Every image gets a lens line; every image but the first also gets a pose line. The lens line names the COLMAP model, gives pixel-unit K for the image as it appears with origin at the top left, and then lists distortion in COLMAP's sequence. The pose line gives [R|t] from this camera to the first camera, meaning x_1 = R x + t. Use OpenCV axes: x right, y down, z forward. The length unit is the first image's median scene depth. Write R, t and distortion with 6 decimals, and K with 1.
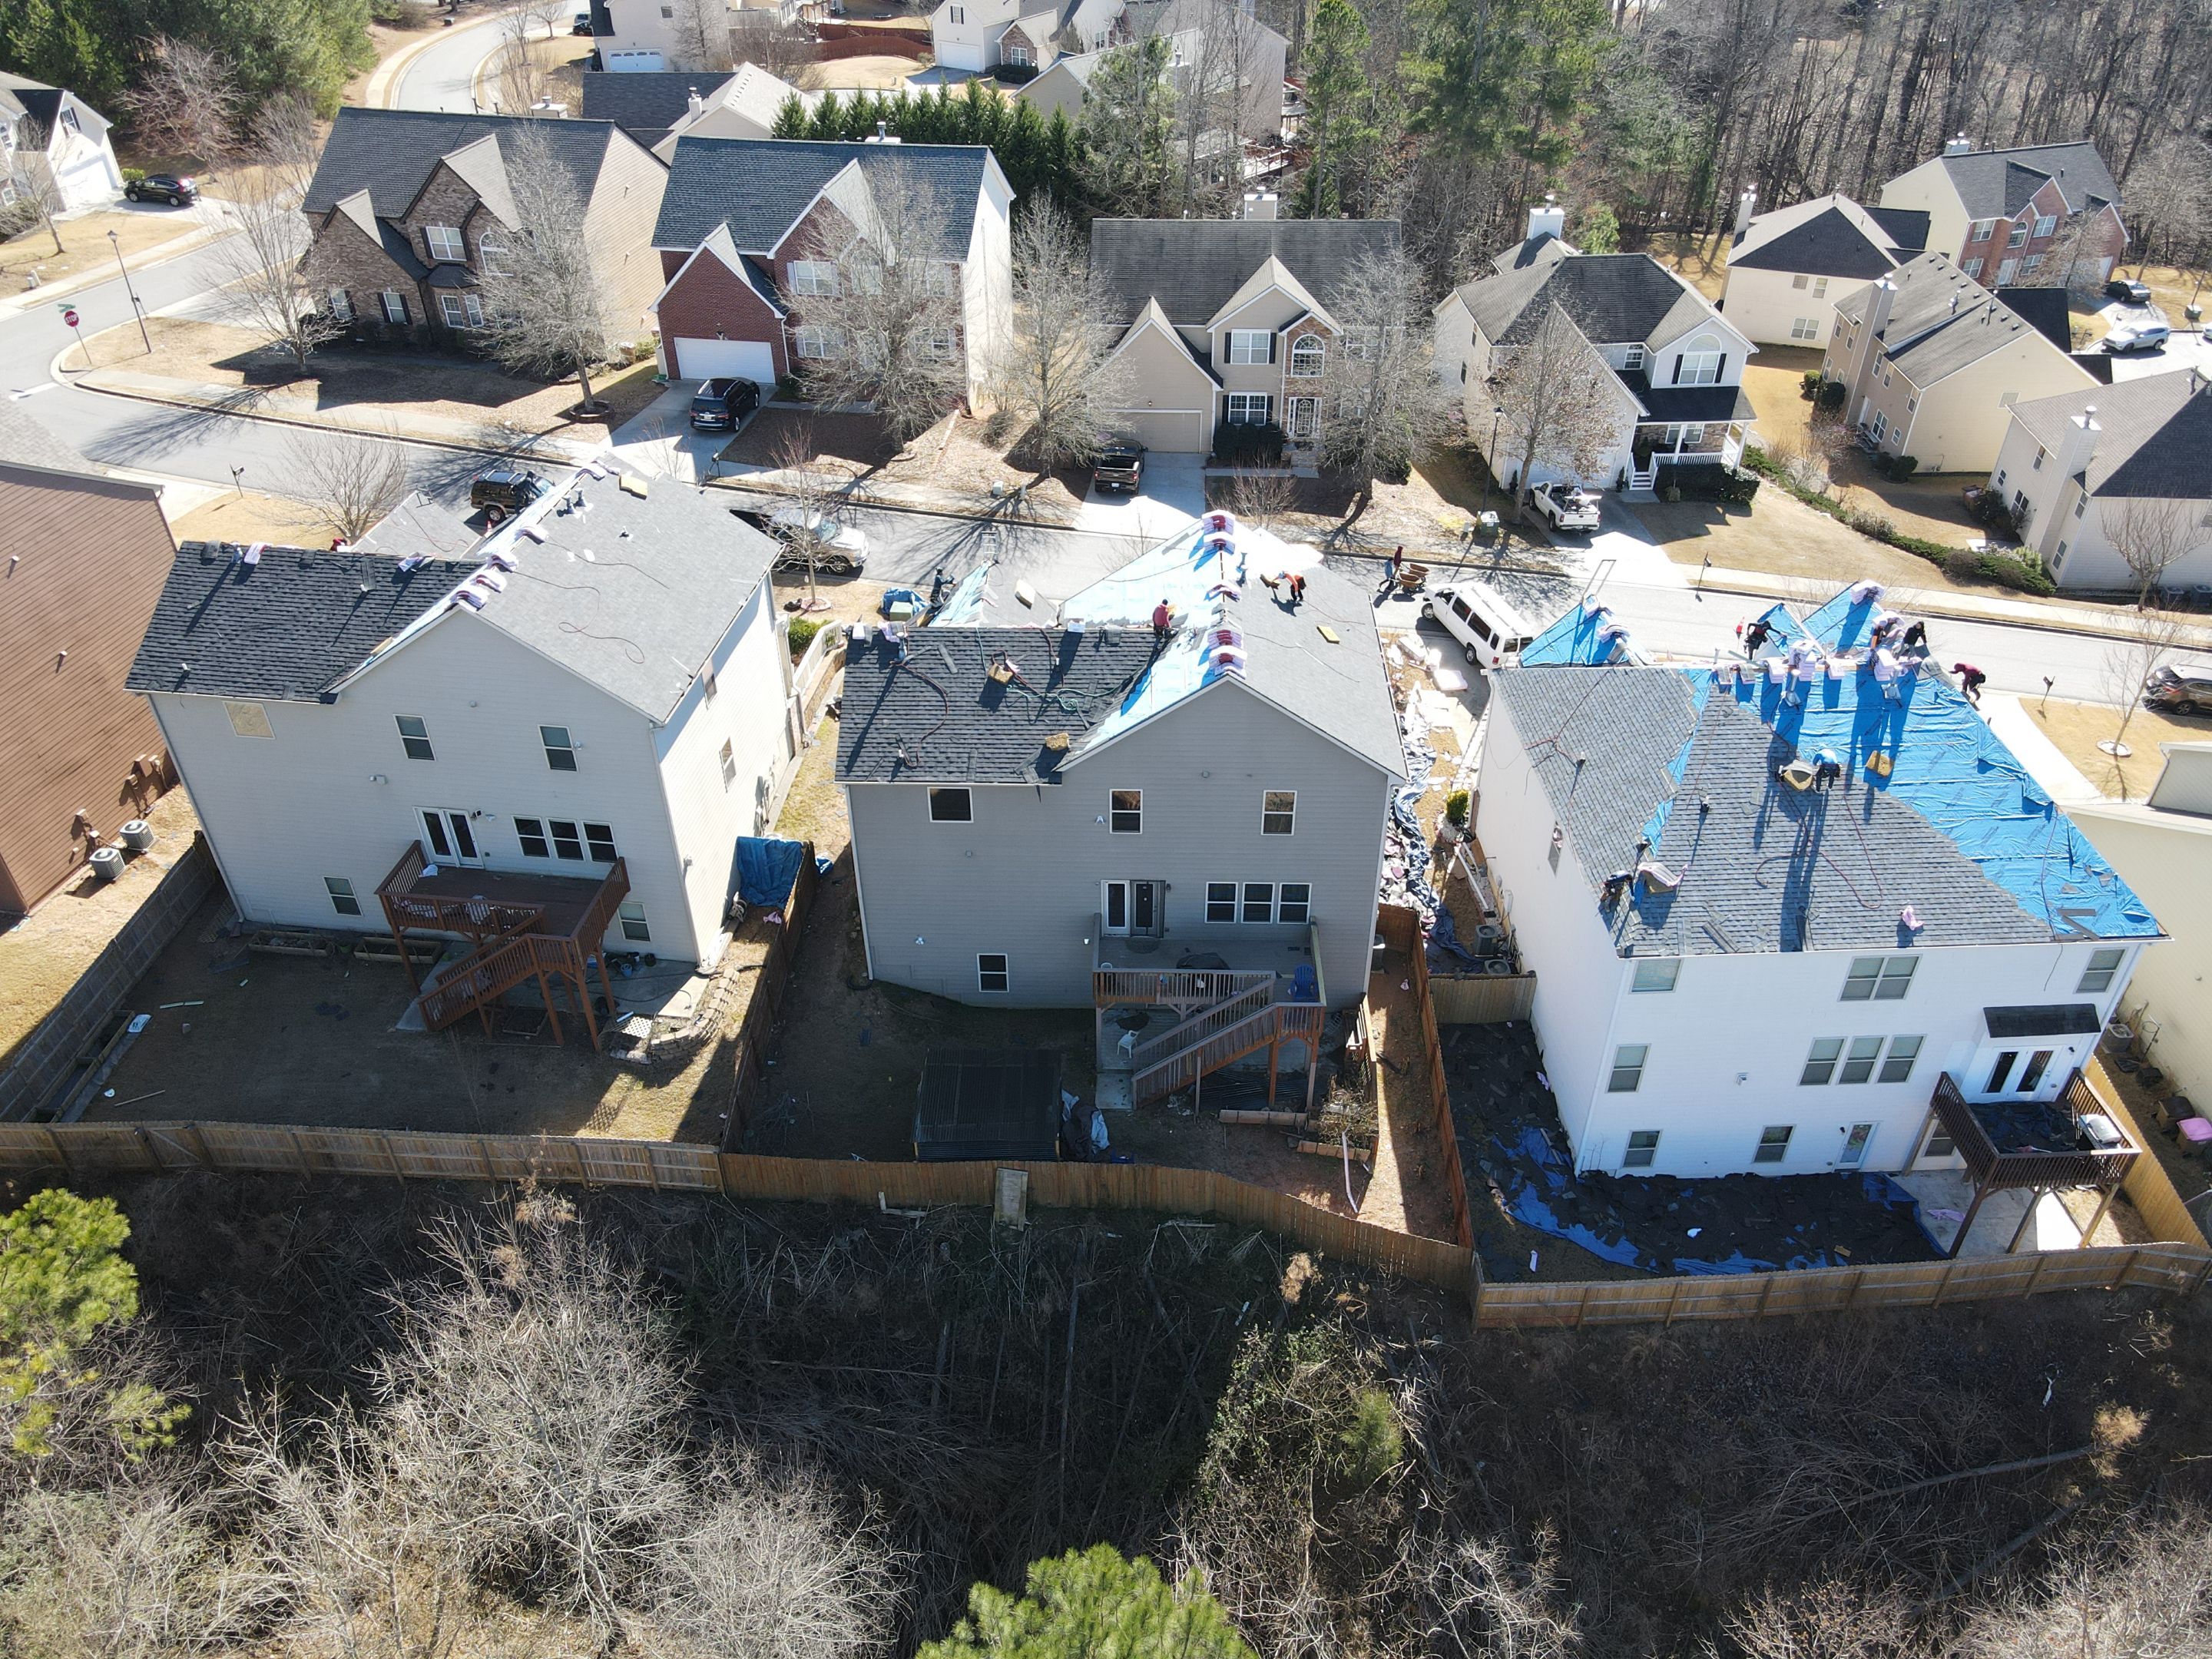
lens RADIAL K [[1625.3, 0, 1095.4], [0, 1625.3, 845.9], [0, 0, 1]] dist [0.019430, 0.001584]
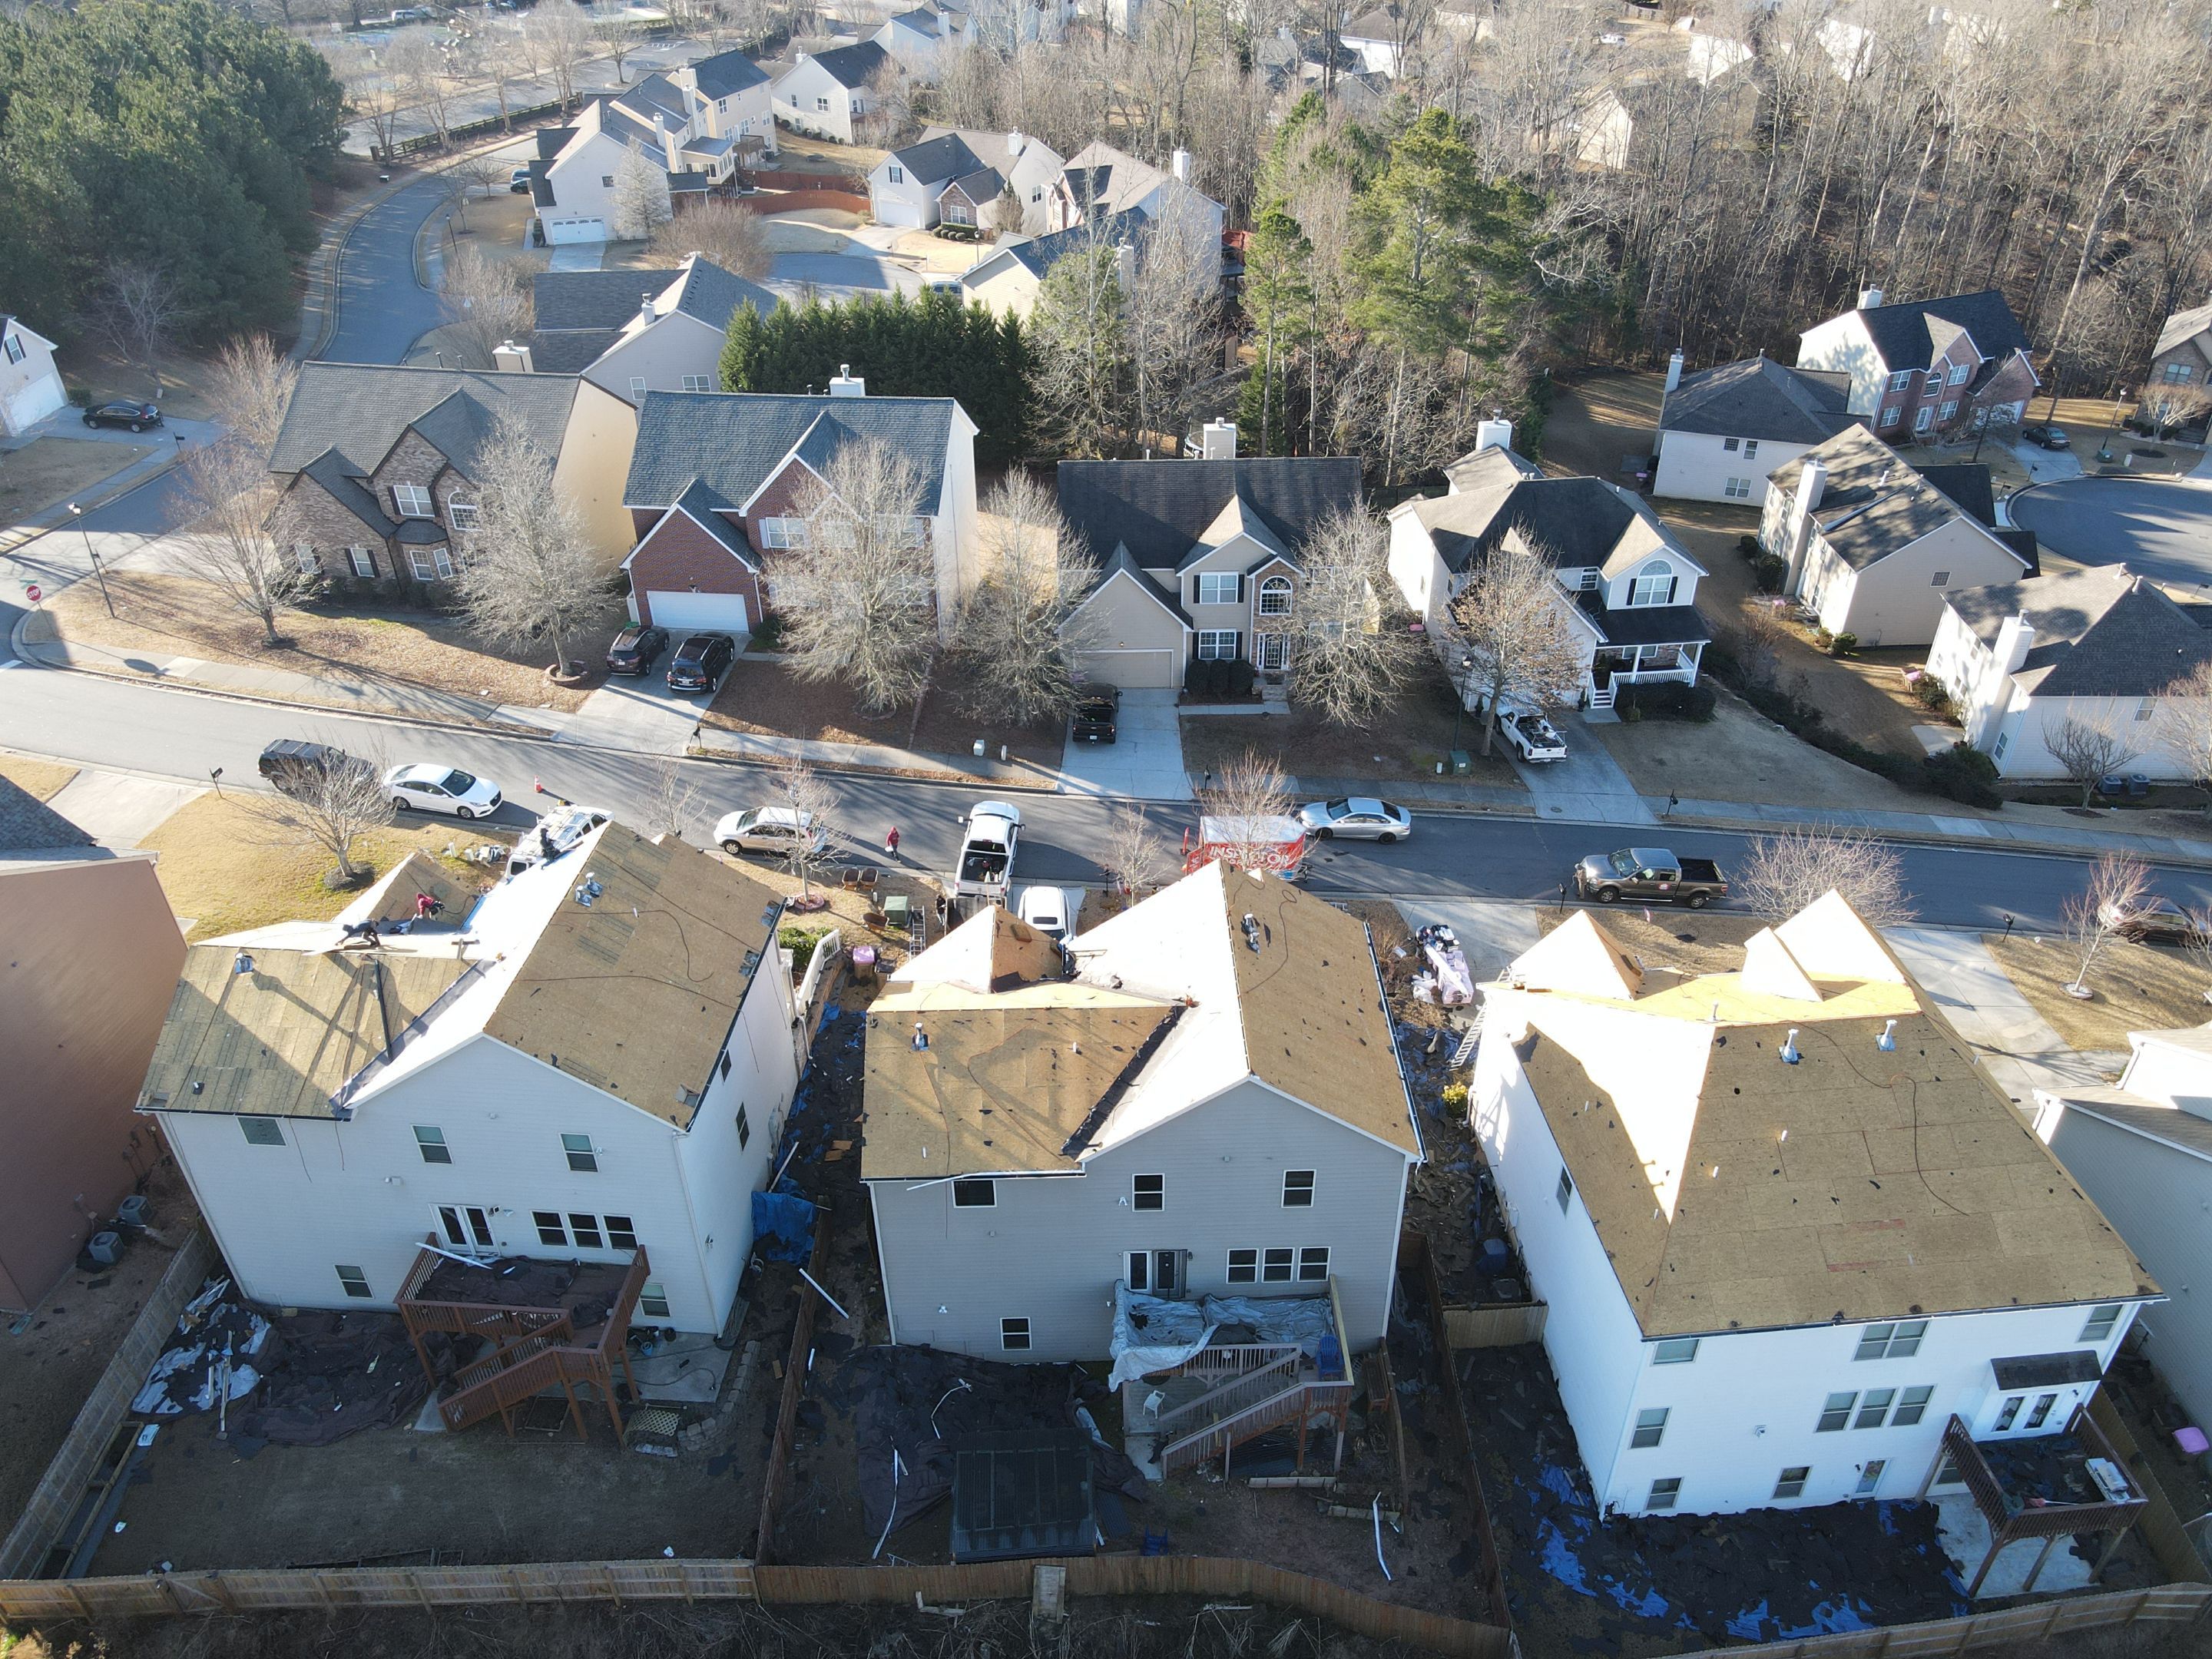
lens RADIAL K [[1625.3, 0, 1096.8], [0, 1625.3, 844.1], [0, 0, 1]] dist [0.019430, 0.001584]
pose [[0.998700, -0.034367, 0.037649, -0.036914], [0.035481, 0.998939, -0.029345, -0.176275], [-0.036601, 0.030643, 0.998860, -0.013378]]
